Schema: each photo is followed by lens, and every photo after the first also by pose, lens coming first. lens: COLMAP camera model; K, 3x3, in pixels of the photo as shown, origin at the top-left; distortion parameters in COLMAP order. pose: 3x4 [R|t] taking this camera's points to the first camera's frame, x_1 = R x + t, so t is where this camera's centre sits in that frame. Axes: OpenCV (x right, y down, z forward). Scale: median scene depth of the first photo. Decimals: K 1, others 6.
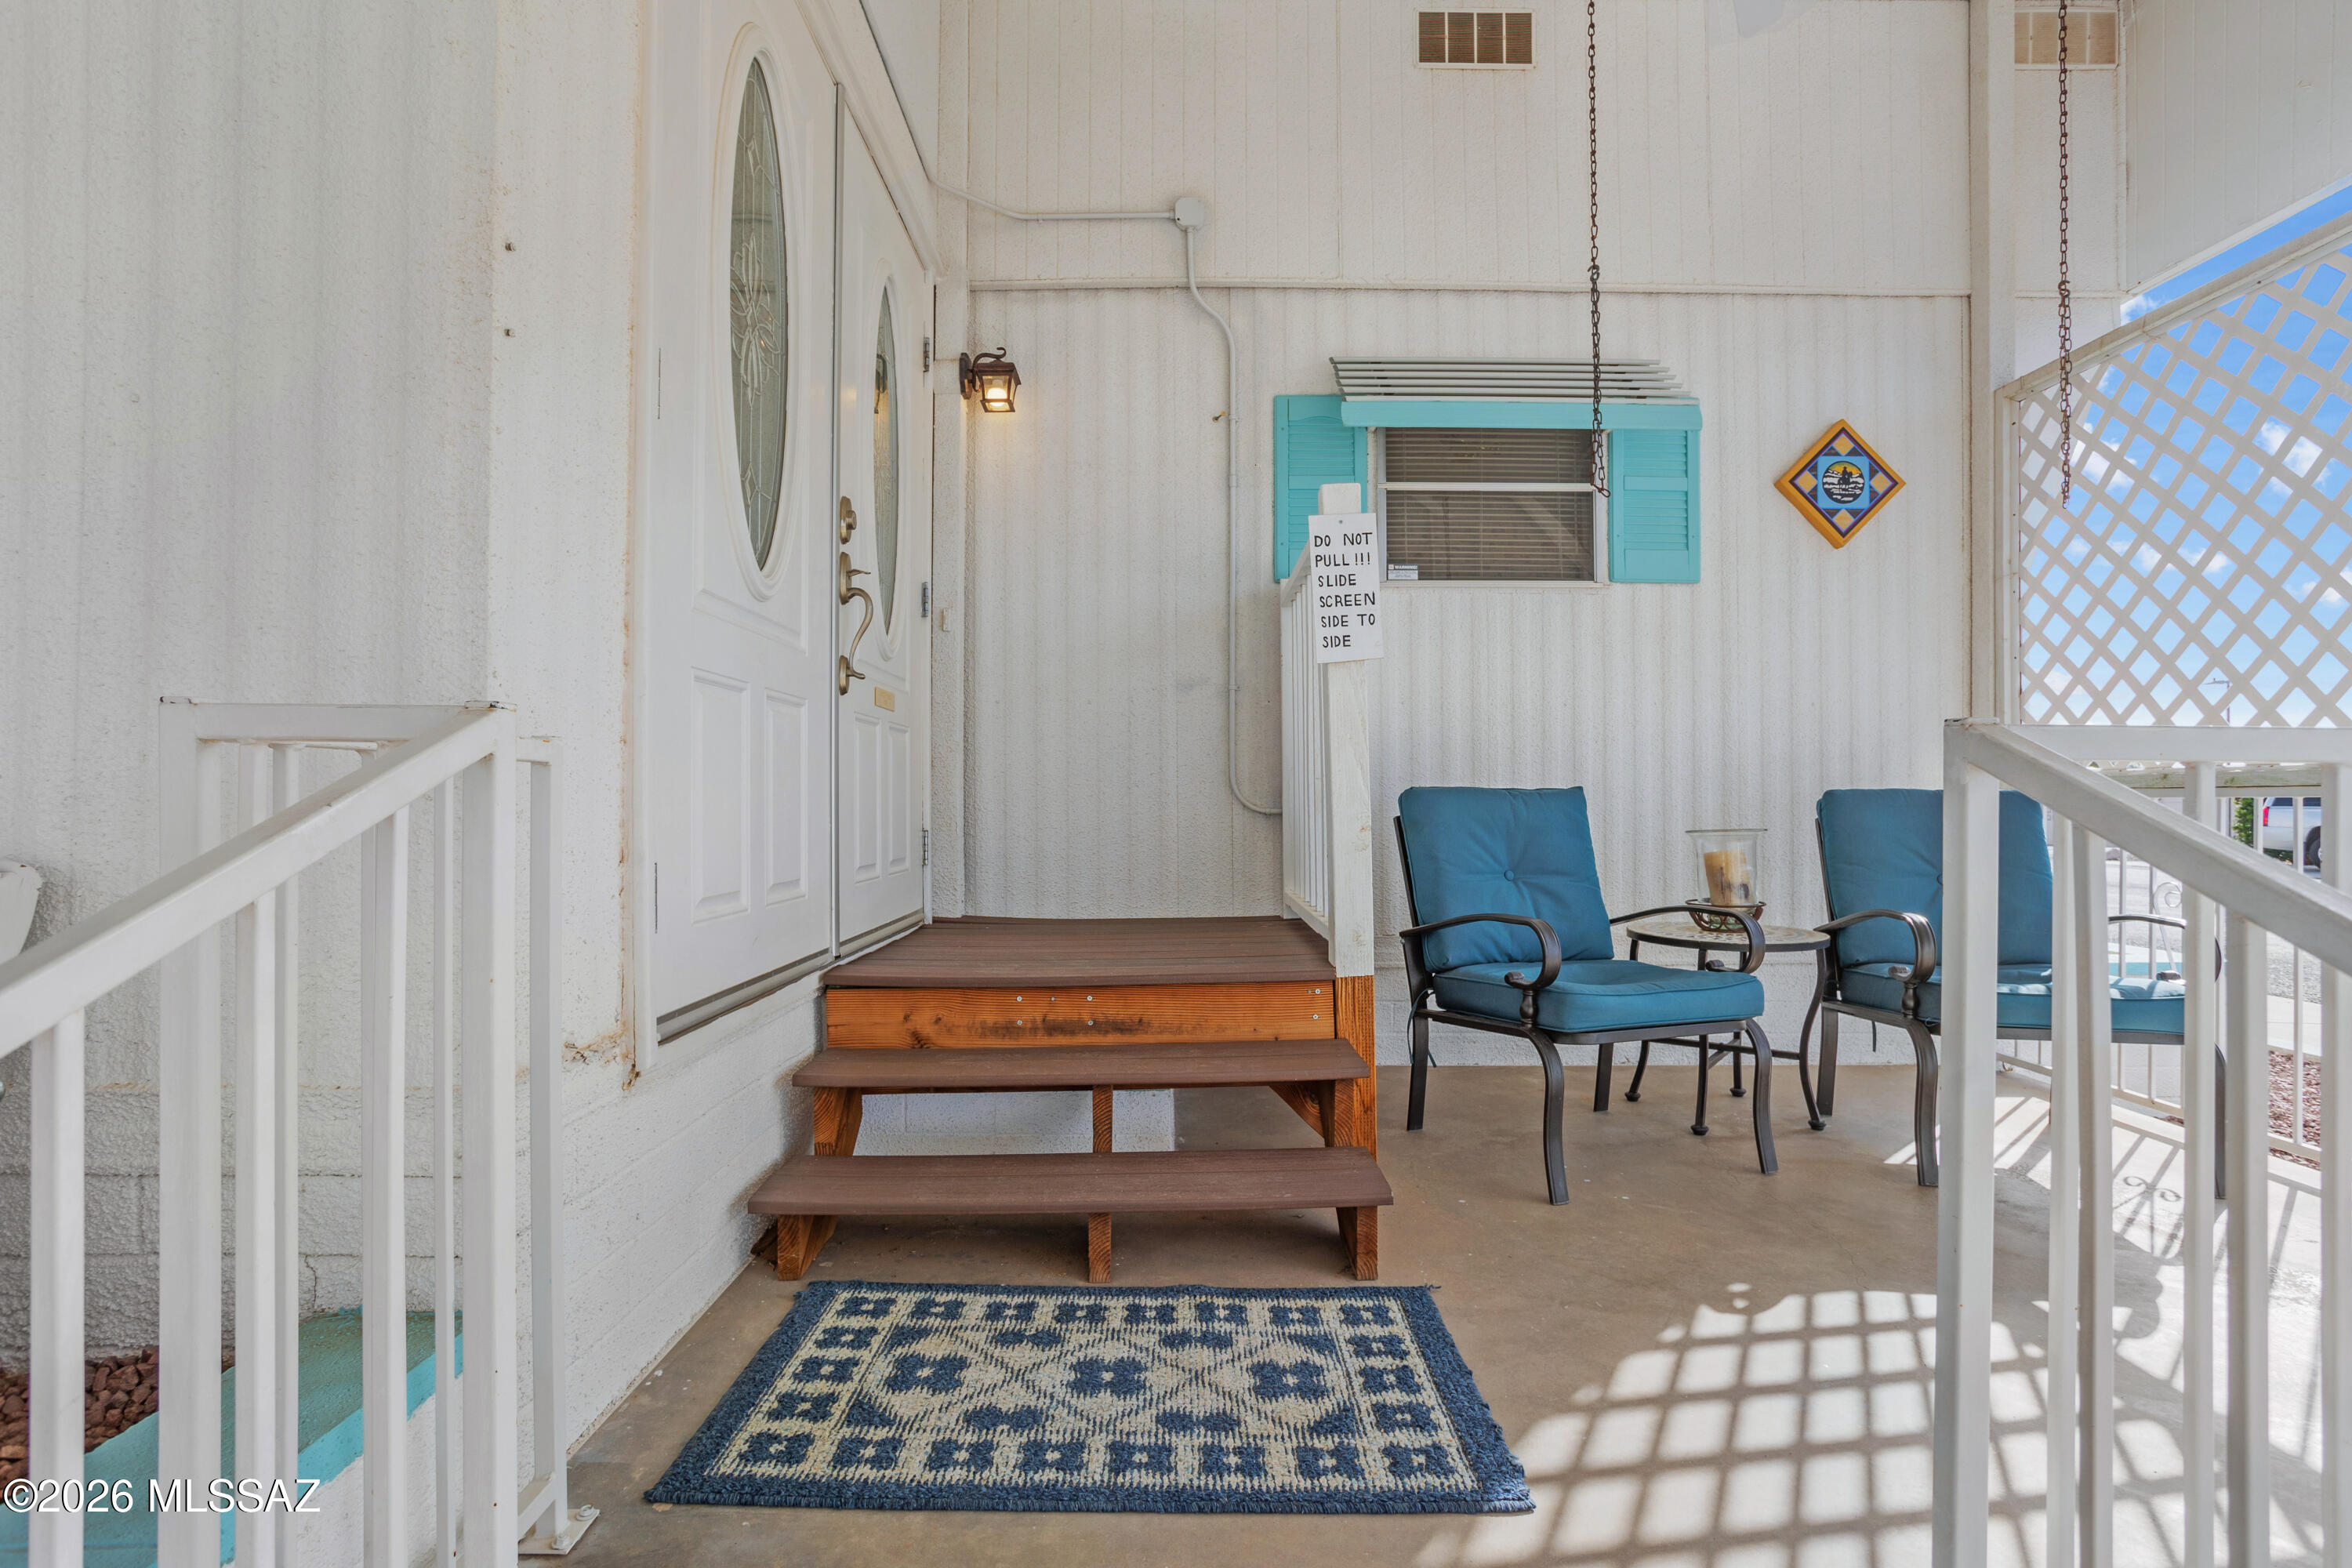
lens RADIAL K [[1194.6, 0, 1176.0], [0, 1194.6, 784.0], [0, 0, 1]] dist [-0.048977, 0.000638]
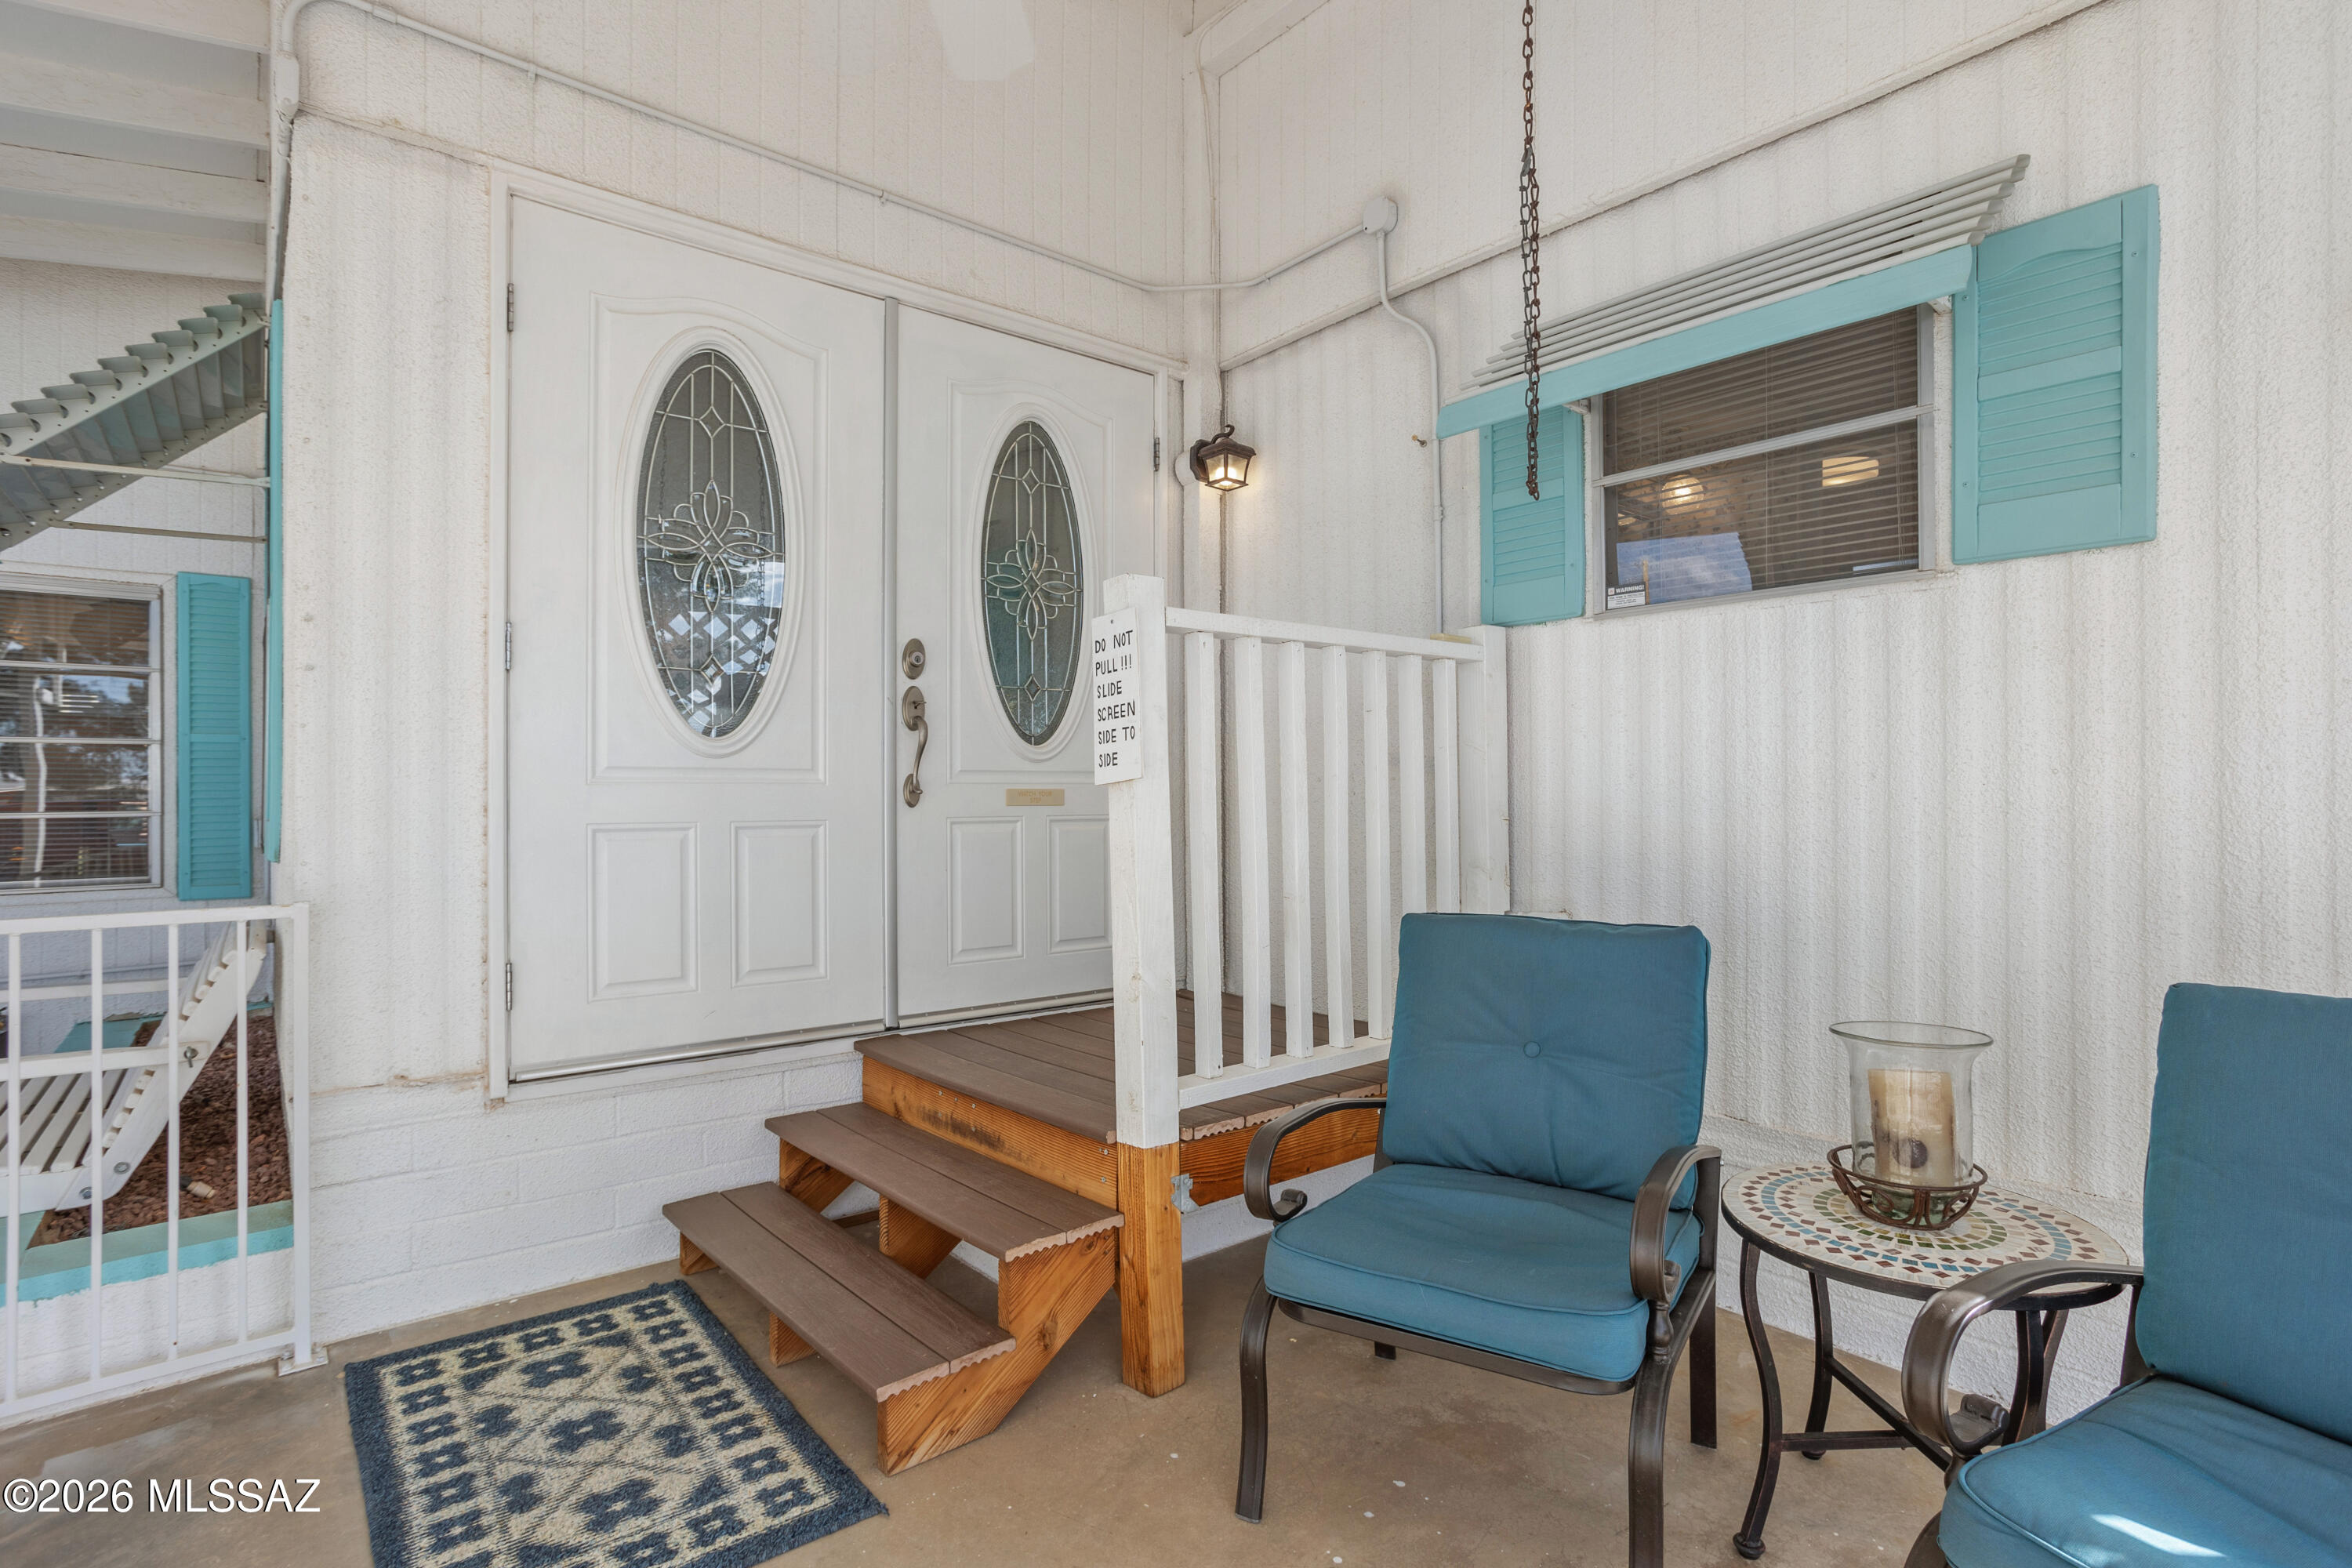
lens RADIAL K [[1165.2, 0, 1176.0], [0, 1165.2, 784.0], [0, 0, 1]] dist [-0.054483, 0.031297]
pose [[0.624360, -0.005266, -0.781119, 1.101925], [0.016552, 0.999842, 0.006490, -0.141191], [0.780961, -0.016981, 0.624349, 0.670296]]
